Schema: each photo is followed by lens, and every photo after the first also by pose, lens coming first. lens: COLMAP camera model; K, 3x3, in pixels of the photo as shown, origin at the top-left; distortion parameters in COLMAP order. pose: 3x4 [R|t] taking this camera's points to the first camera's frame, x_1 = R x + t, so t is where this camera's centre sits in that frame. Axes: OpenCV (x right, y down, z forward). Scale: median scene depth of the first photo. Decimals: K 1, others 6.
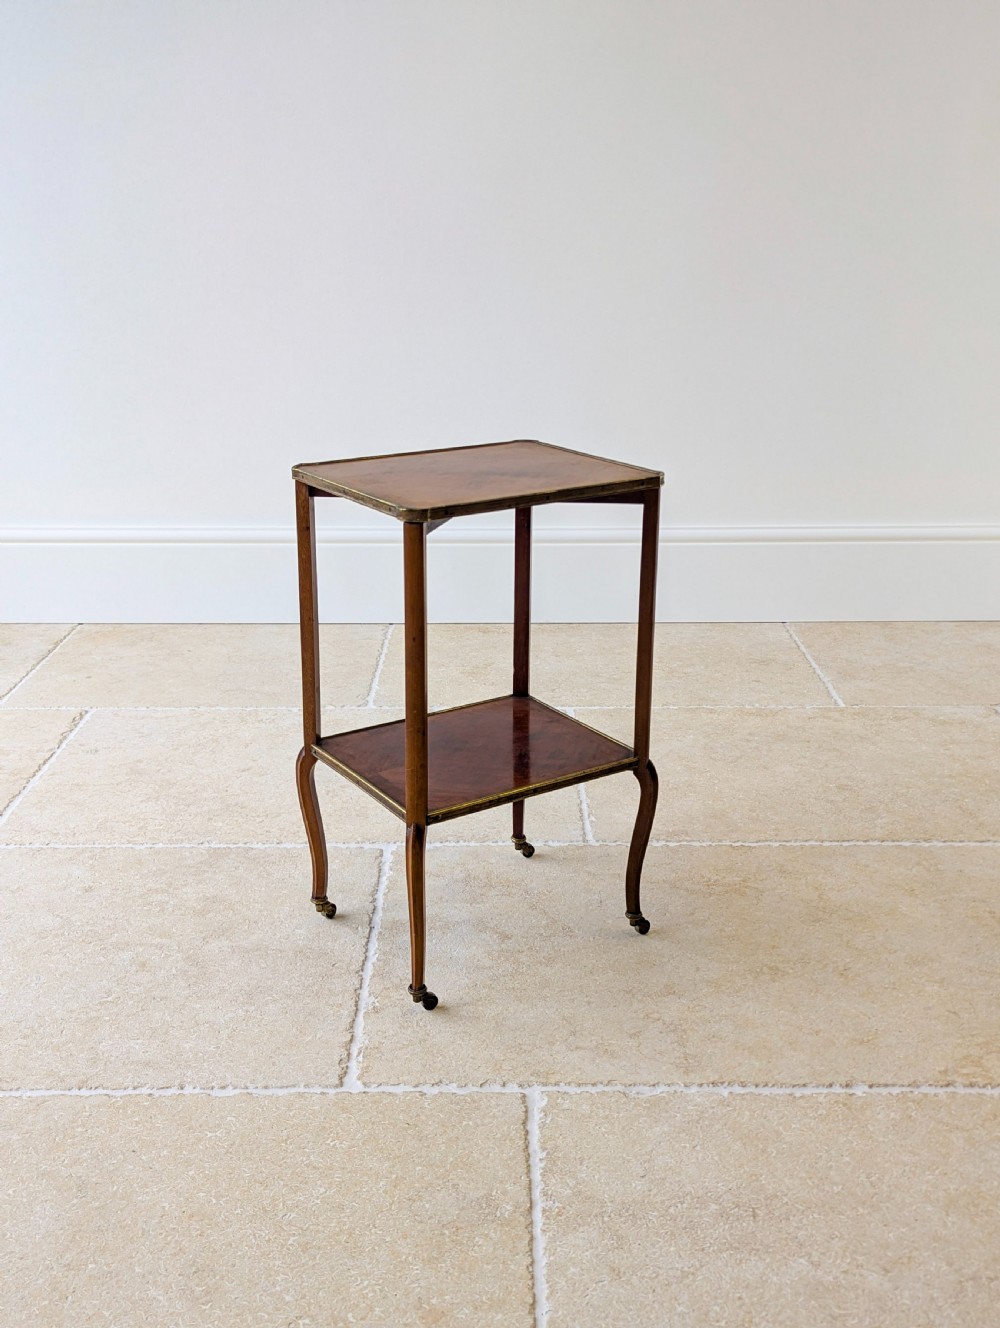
lens RADIAL K [[1418.7, 0, 493.8], [0, 1418.7, 663.3], [0, 0, 1]] dist [0.038487, 0.002704]
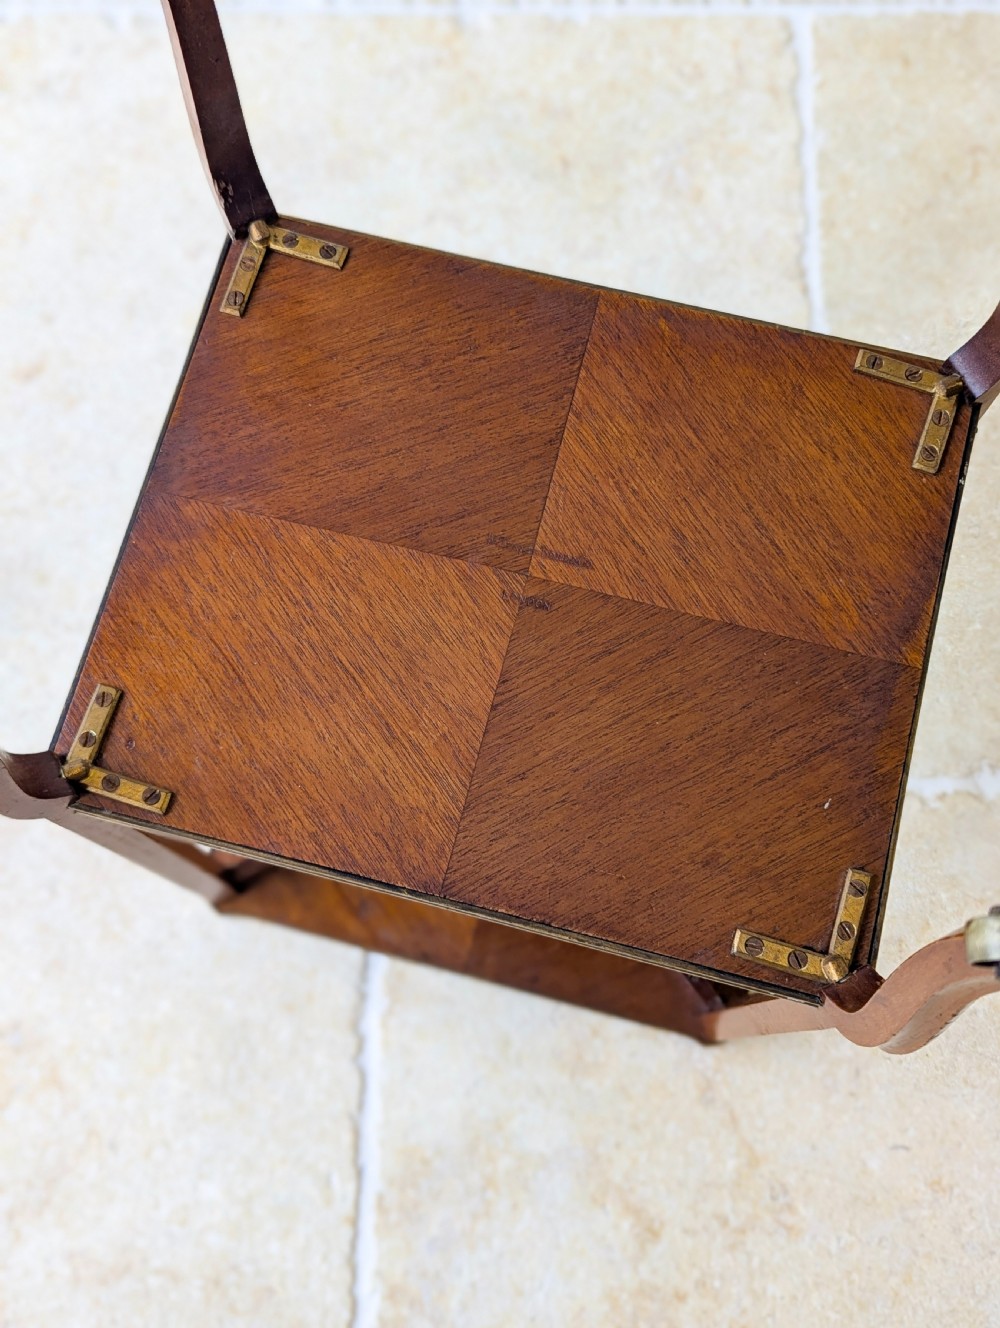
lens RADIAL K [[1441.3, 0, 518.3], [0, 1441.3, 650.8], [0, 0, 1]] dist [0.042539, -0.024769]
pose [[0.999610, 0.001567, -0.027895, -0.022110], [0.022552, 0.544102, 0.838716, -0.321949], [0.016492, -0.839018, 0.543854, 0.928787]]
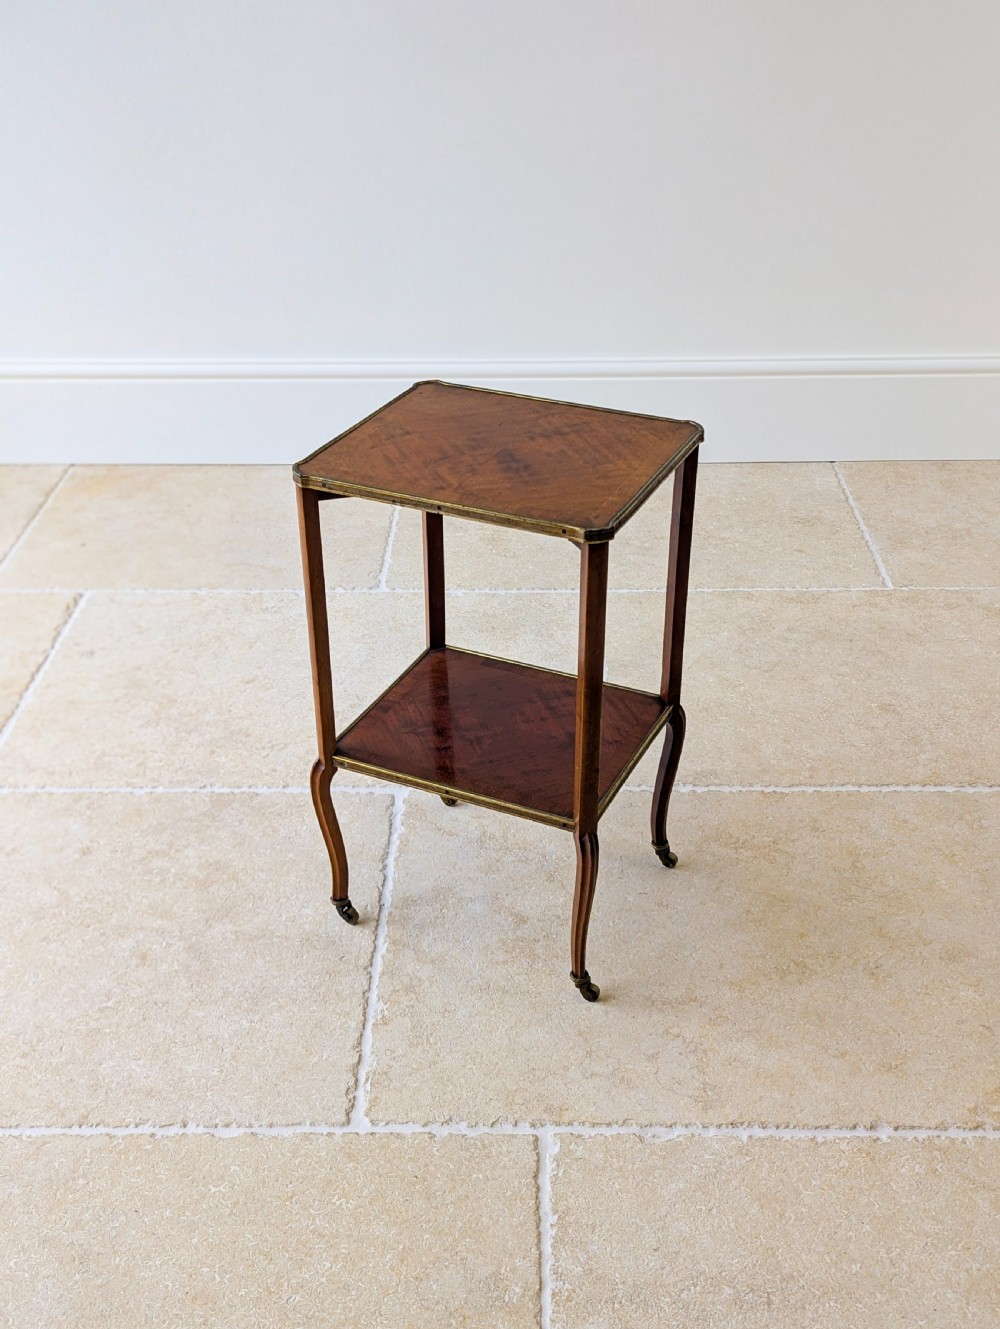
lens RADIAL K [[1442.6, 0, 502.4], [0, 1442.6, 668.6], [0, 0, 1]] dist [0.044532, -0.014418]
pose [[0.999816, -0.001059, -0.019137, 0.014948], [0.005335, 0.974386, 0.224817, -0.197062], [0.018409, -0.224877, 0.974213, 0.094436]]
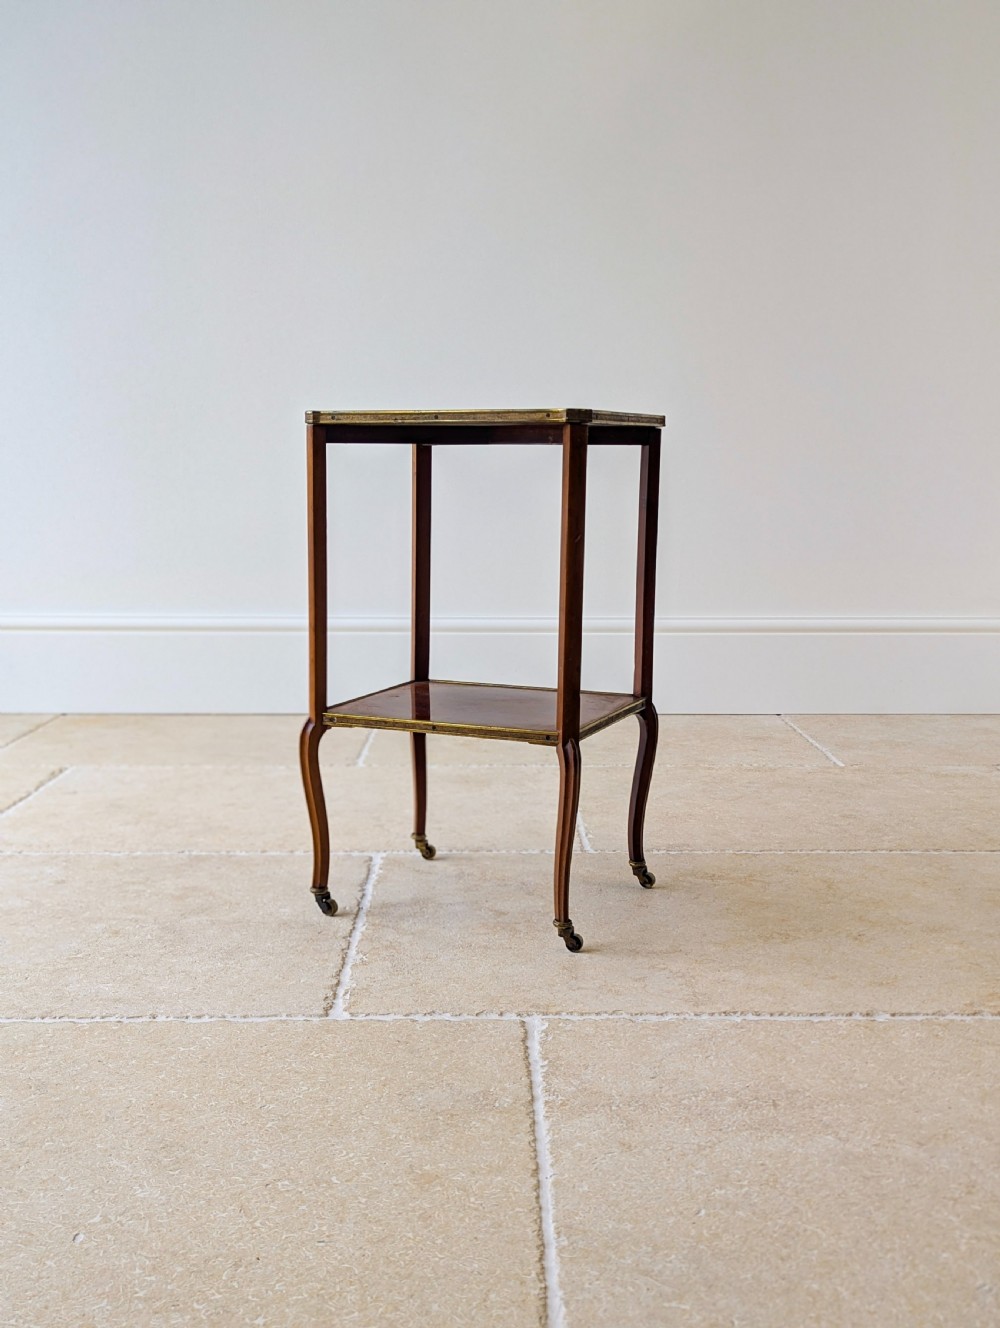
lens RADIAL K [[1422.4, 0, 507.6], [0, 1422.4, 684.4], [0, 0, 1]] dist [0.045430, -0.016198]
pose [[0.999810, 0.004951, 0.018860, -0.006512], [-0.001762, 0.986212, -0.165480, 0.205679], [-0.019419, 0.165415, 0.986033, 0.037717]]
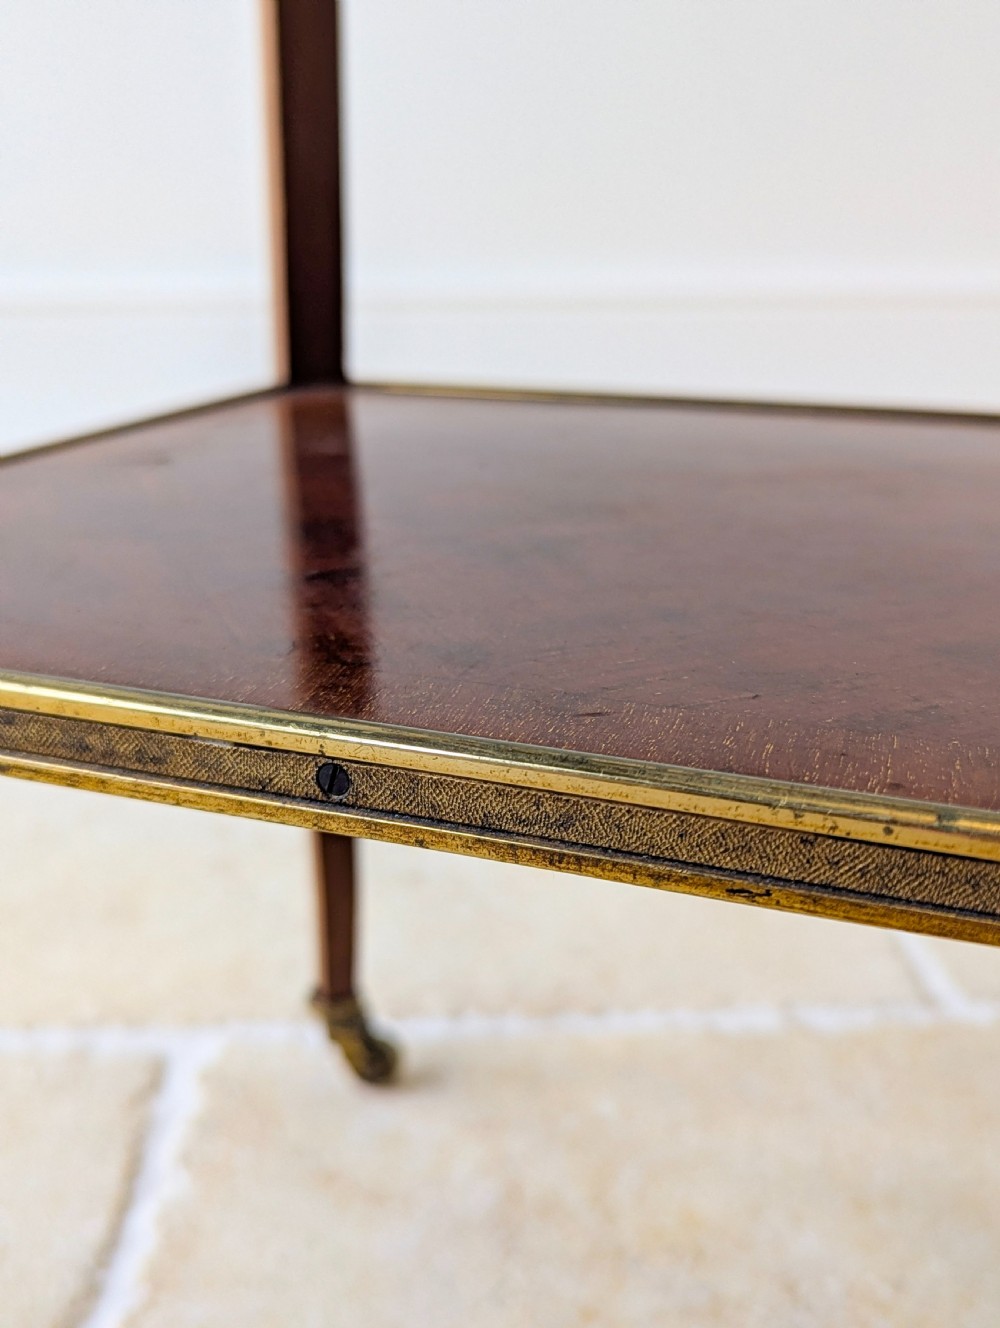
lens RADIAL K [[1485.2, 0, 500.0], [0, 1485.2, 664.0], [0, 0, 1]] dist [0.137506, -0.405479]
pose [[0.999502, -0.015138, 0.027697, -0.028701], [0.015601, 0.999741, -0.016570, 0.075991], [-0.027439, 0.016994, 0.999479, 0.848786]]
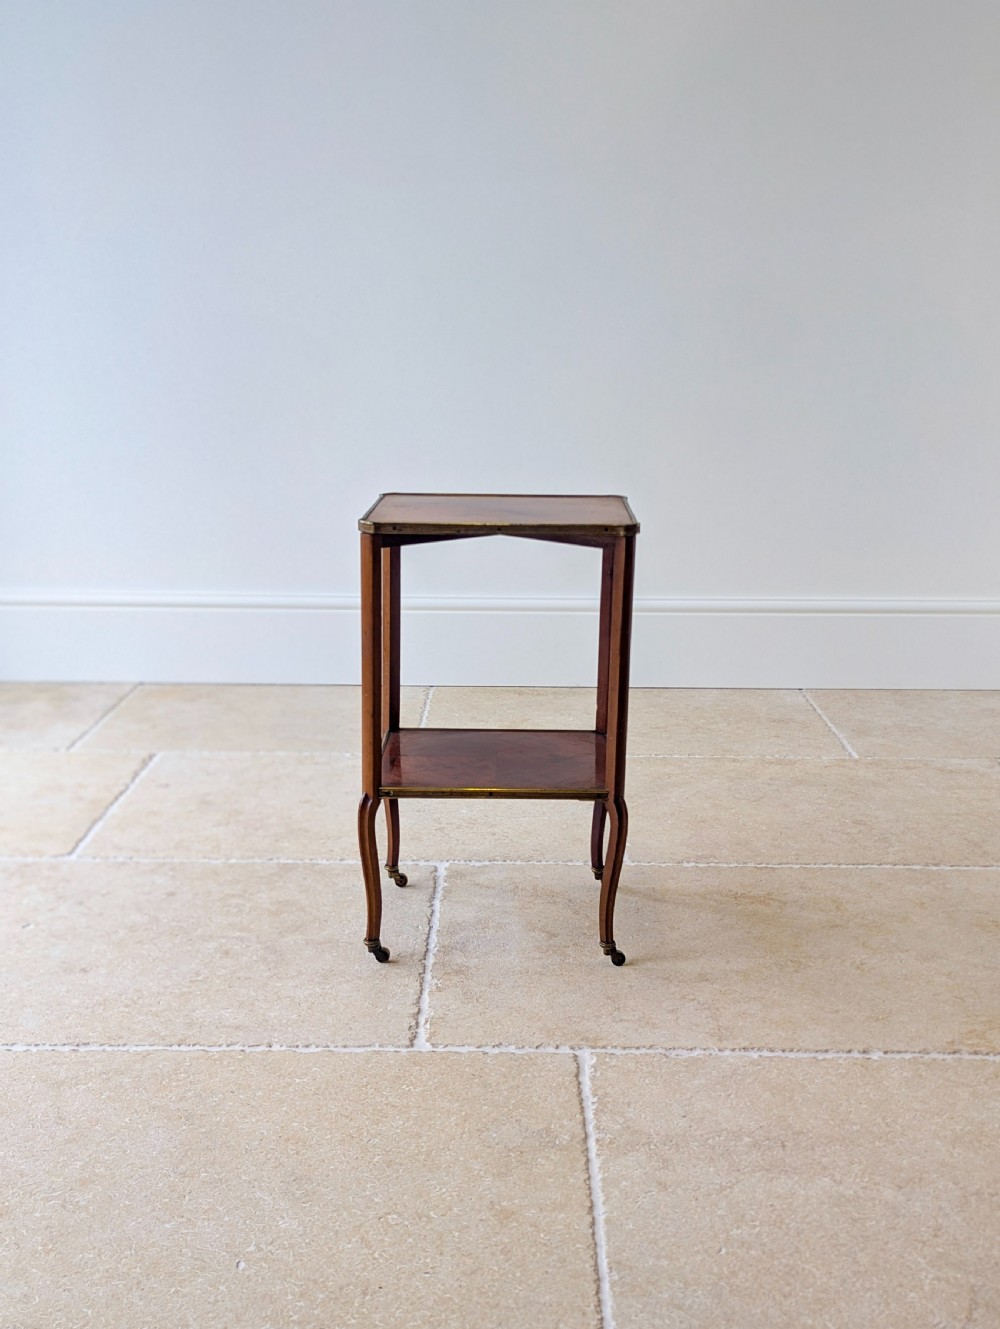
lens RADIAL K [[1425.6, 0, 496.4], [0, 1425.6, 665.9], [0, 0, 1]] dist [0.051597, -0.030935]
pose [[0.999920, 0.011442, -0.005357, -0.032965], [-0.011836, 0.996694, -0.080381, 0.076298], [0.004419, 0.080438, 0.996750, -0.126649]]
